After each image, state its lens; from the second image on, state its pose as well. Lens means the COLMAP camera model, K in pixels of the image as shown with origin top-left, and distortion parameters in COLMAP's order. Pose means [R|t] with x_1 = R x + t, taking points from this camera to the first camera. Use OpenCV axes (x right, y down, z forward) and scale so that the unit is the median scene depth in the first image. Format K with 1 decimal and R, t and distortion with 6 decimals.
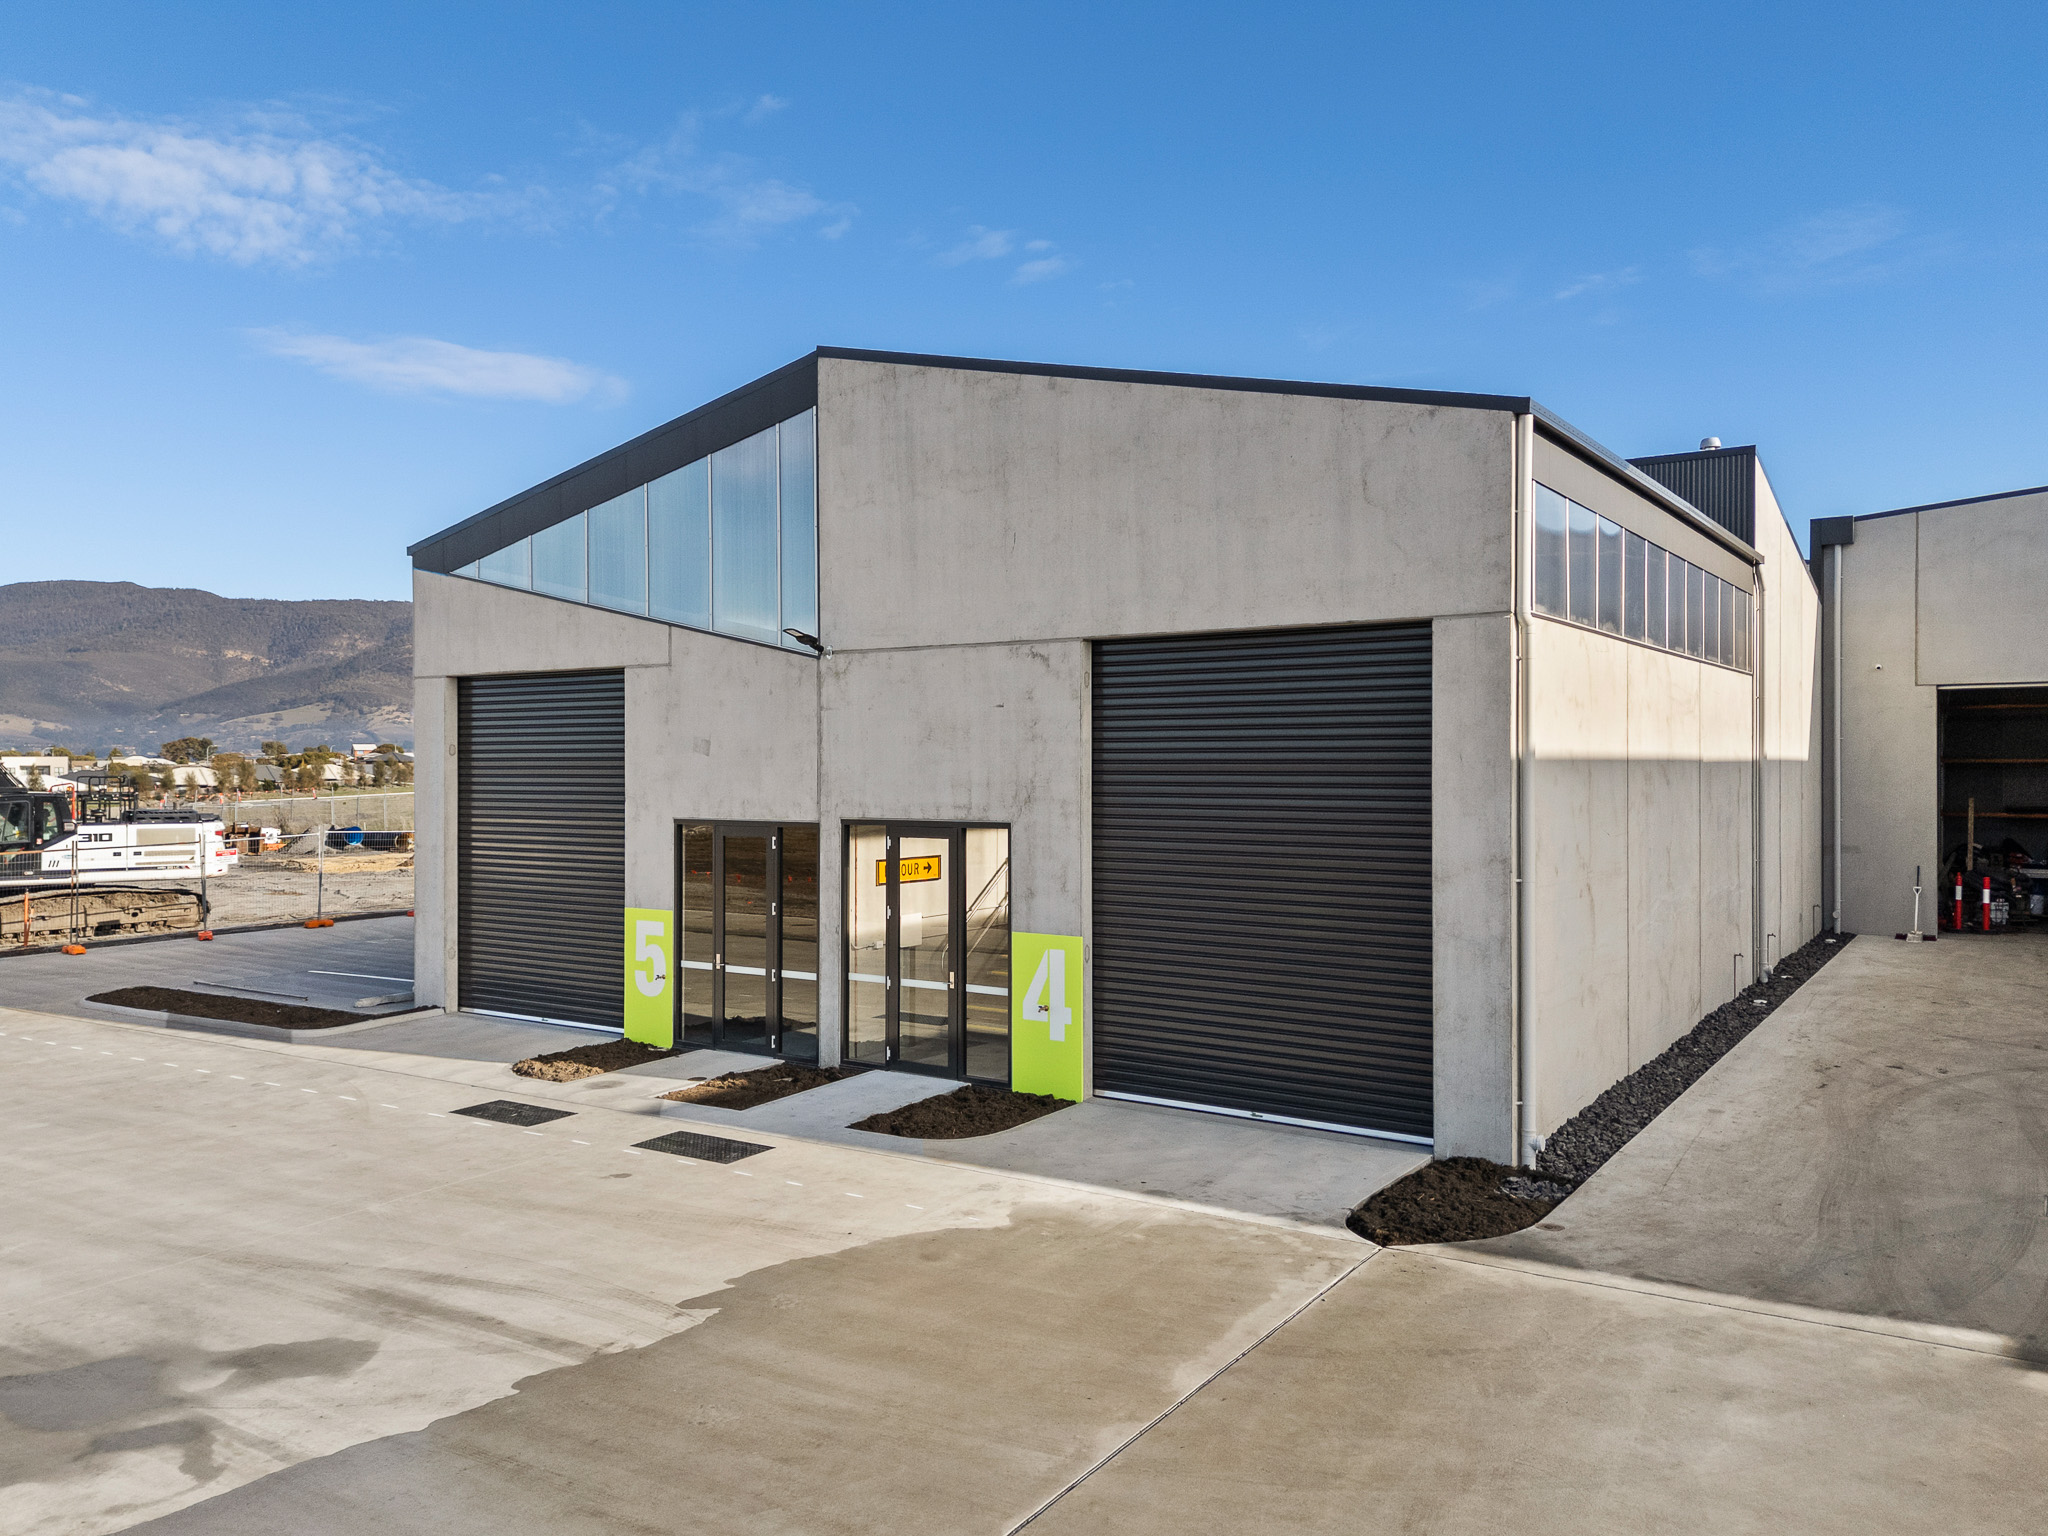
lens RADIAL K [[1498.1, 0, 1013.3], [0, 1498.1, 760.0], [0, 0, 1]] dist [0.064757, -0.050500]
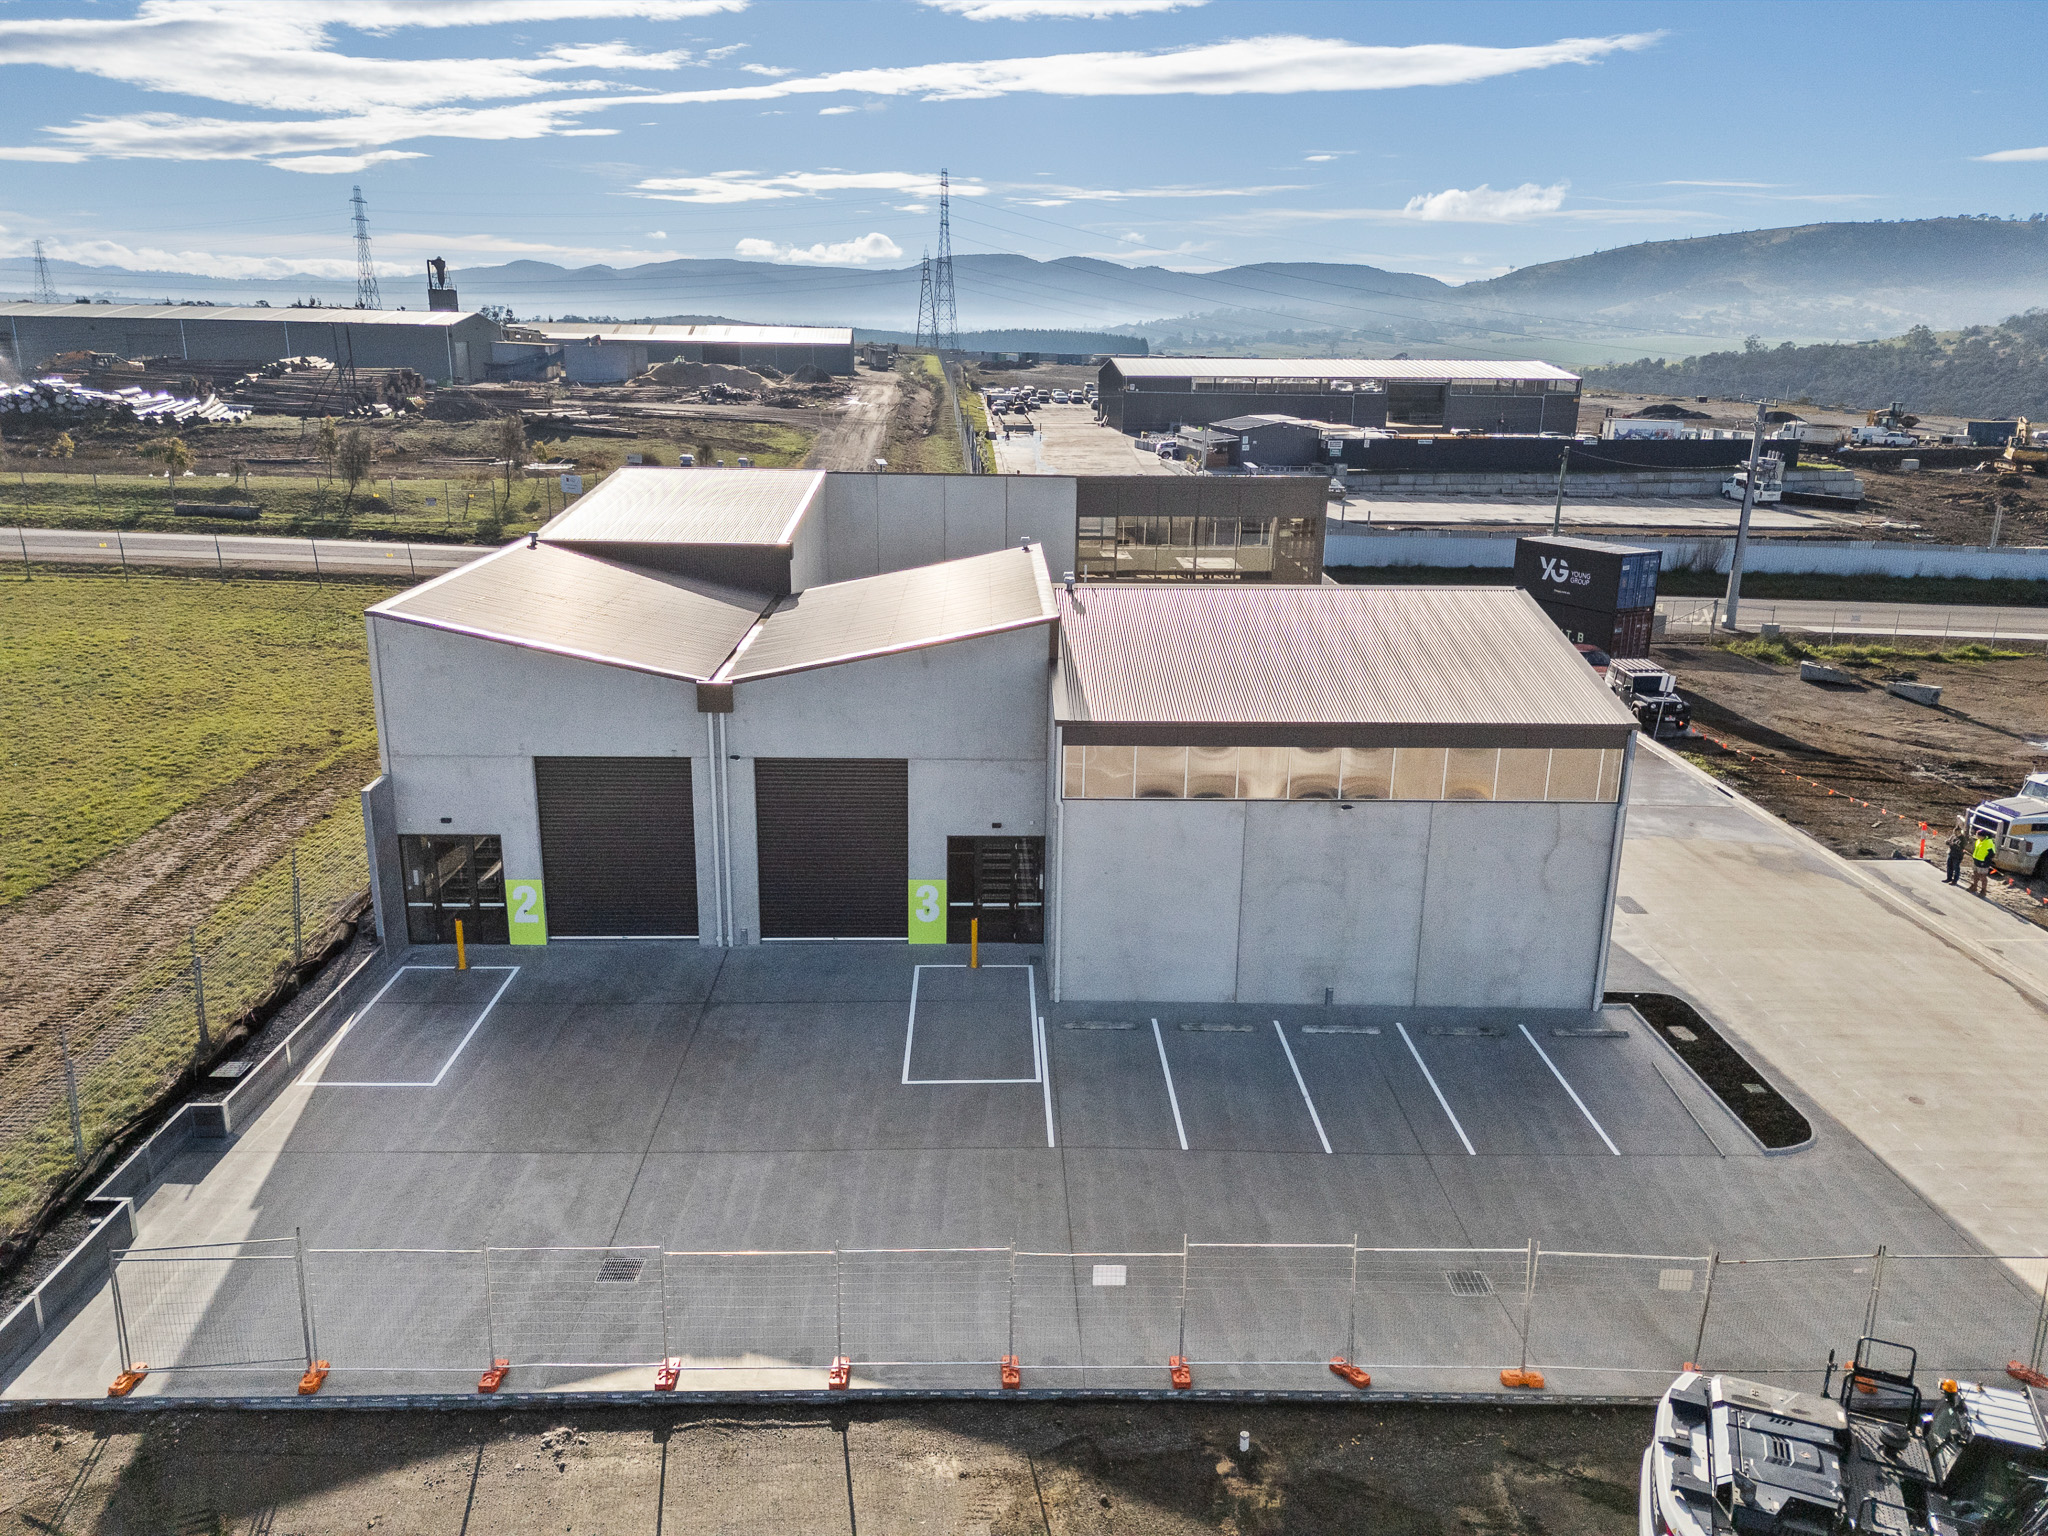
lens RADIAL K [[1498.1, 0, 1025.8], [0, 1498.1, 772.3], [0, 0, 1]] dist [0.064757, -0.050500]
pose [[-0.584341, -0.228321, 0.778727, -1.910817], [-0.004440, 0.960489, 0.278282, -0.800625], [-0.811496, 0.159154, -0.562267, 3.664676]]
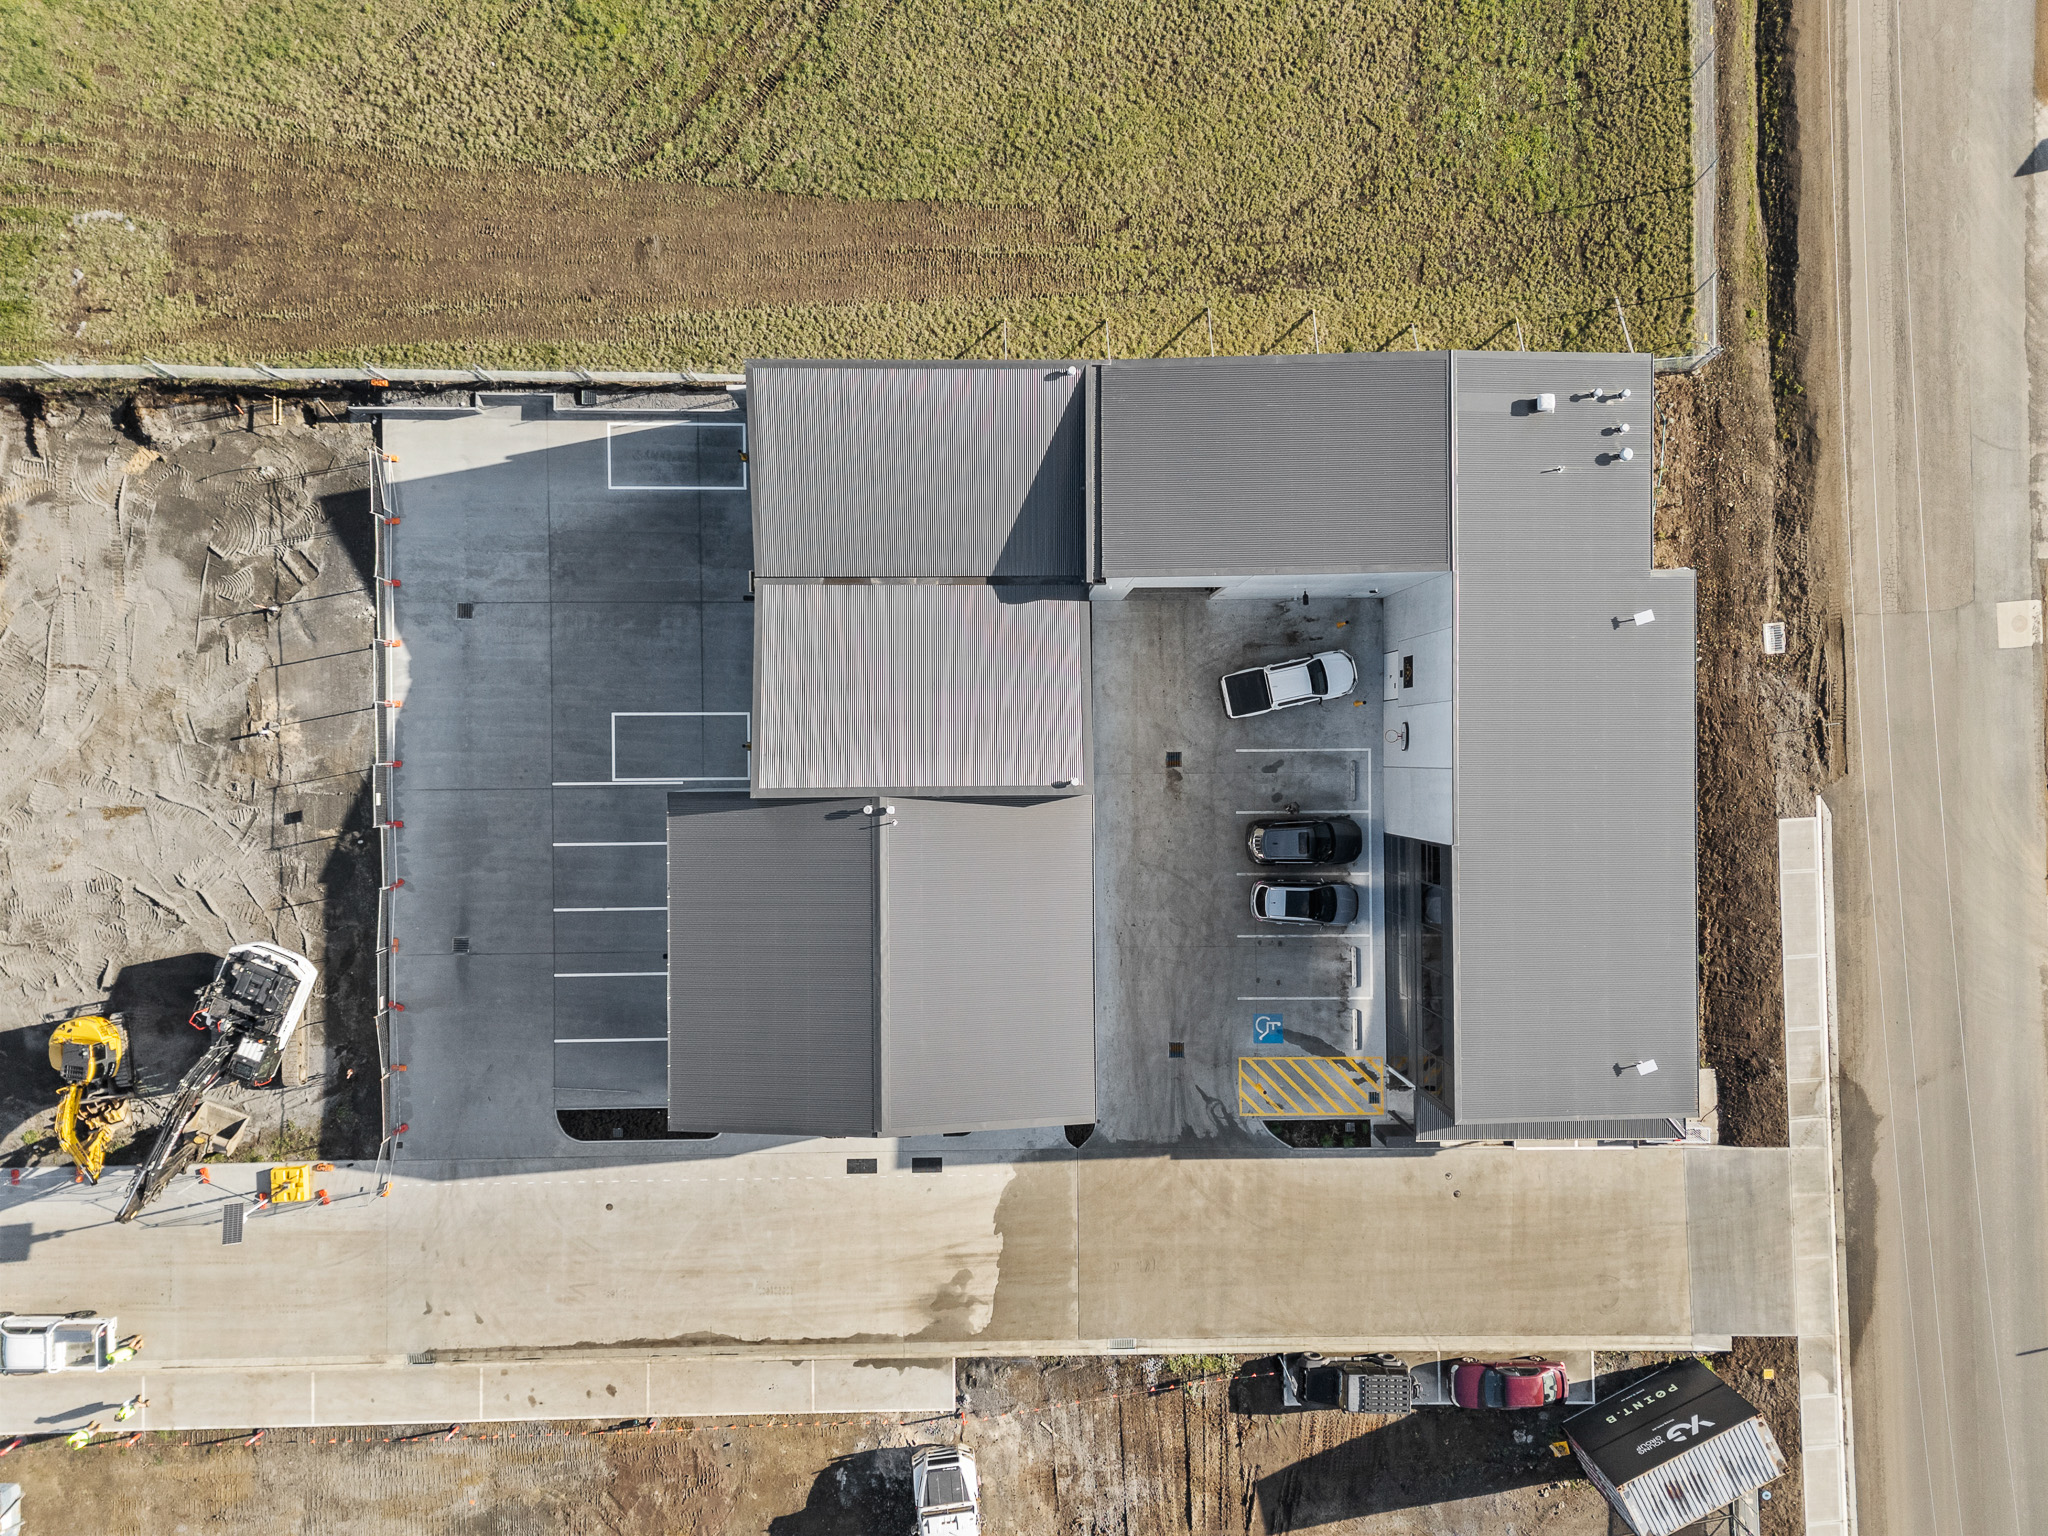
lens RADIAL K [[1498.1, 0, 1017.1], [0, 1498.1, 769.9], [0, 0, 1]] dist [0.064757, -0.050500]
pose [[0.819961, -0.572342, 0.009431, 0.650748], [-0.015772, -0.006119, 0.999857, -4.248445], [-0.572203, -0.819992, -0.014044, 1.882714]]
